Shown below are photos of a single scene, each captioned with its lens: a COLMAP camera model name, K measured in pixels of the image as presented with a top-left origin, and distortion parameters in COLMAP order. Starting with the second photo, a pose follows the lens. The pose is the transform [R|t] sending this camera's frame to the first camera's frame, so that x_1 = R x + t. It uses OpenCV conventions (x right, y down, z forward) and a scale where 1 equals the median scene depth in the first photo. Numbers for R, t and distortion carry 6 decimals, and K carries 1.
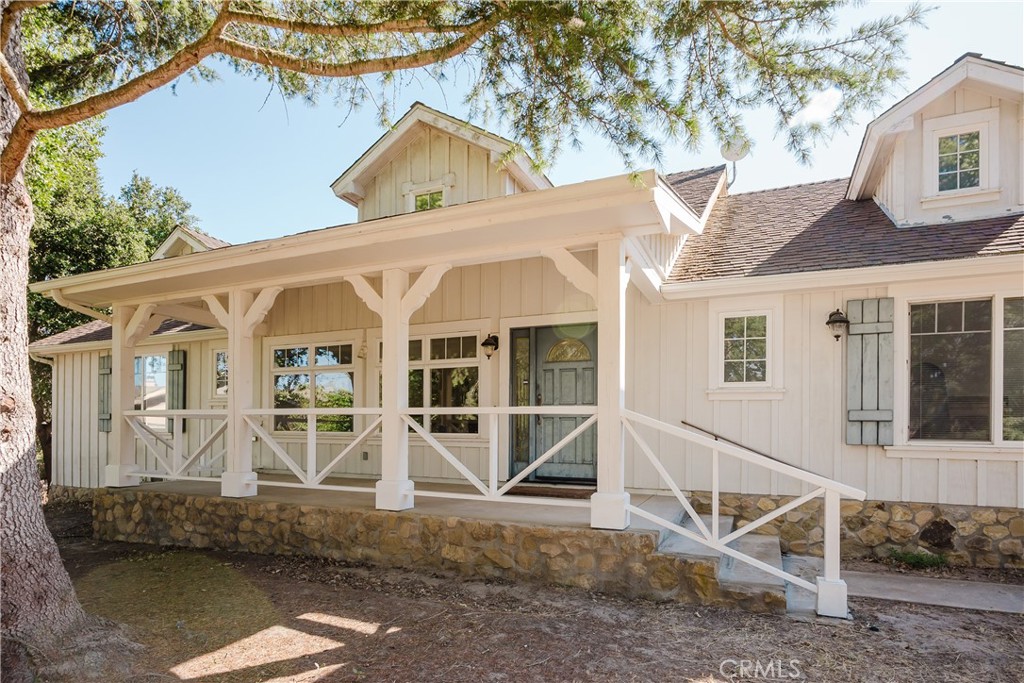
lens RADIAL K [[576.6, 0, 501.6], [0, 576.6, 421.0], [0, 0, 1]] dist [-0.003989, 0.006067]
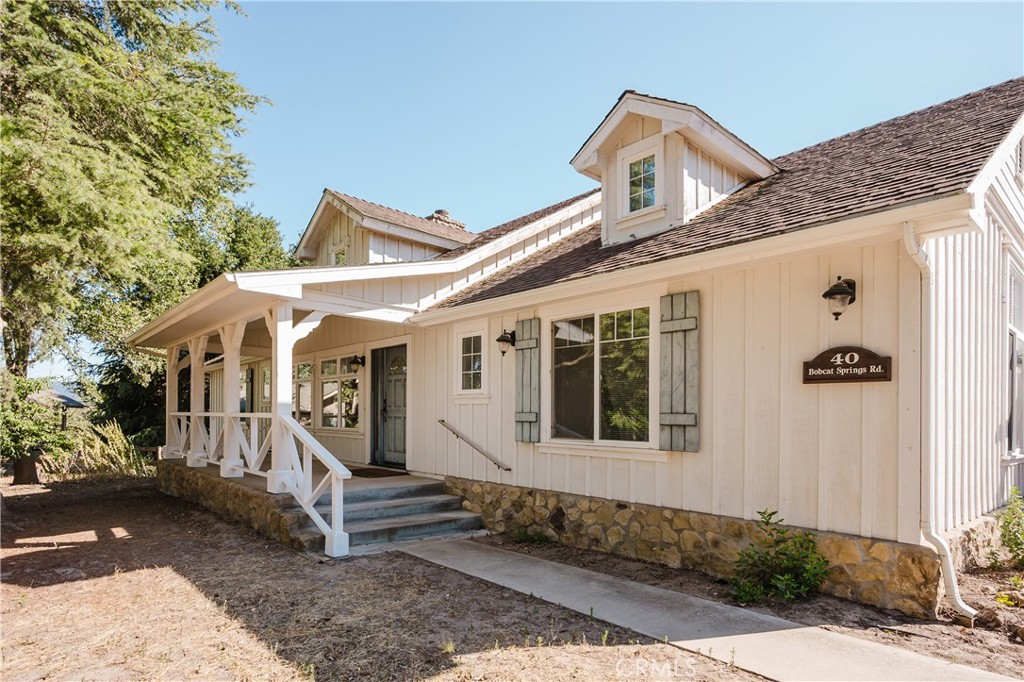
lens RADIAL K [[576.6, 0, 494.4], [0, 576.6, 412.9], [0, 0, 1]] dist [-0.003989, 0.006067]
pose [[0.907990, -0.002436, -0.418985, 1.080604], [0.003235, 0.999994, 0.001197, -0.019921], [0.418979, -0.002442, 0.907992, -0.116143]]
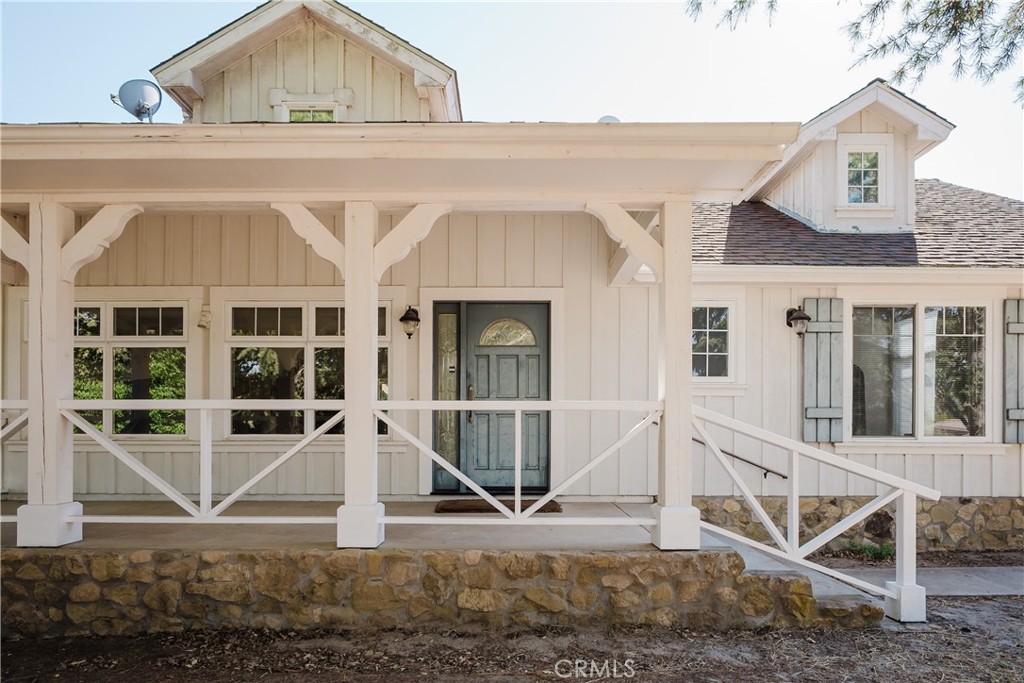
lens RADIAL K [[635.1, 0, 508.0], [0, 635.1, 417.6], [0, 0, 1]] dist [-0.001104, 0.001463]
pose [[0.907728, -0.000943, 0.419559, -0.335538], [-0.000069, 0.999997, 0.002398, -0.003925], [-0.419560, -0.002206, 0.907725, 0.217599]]
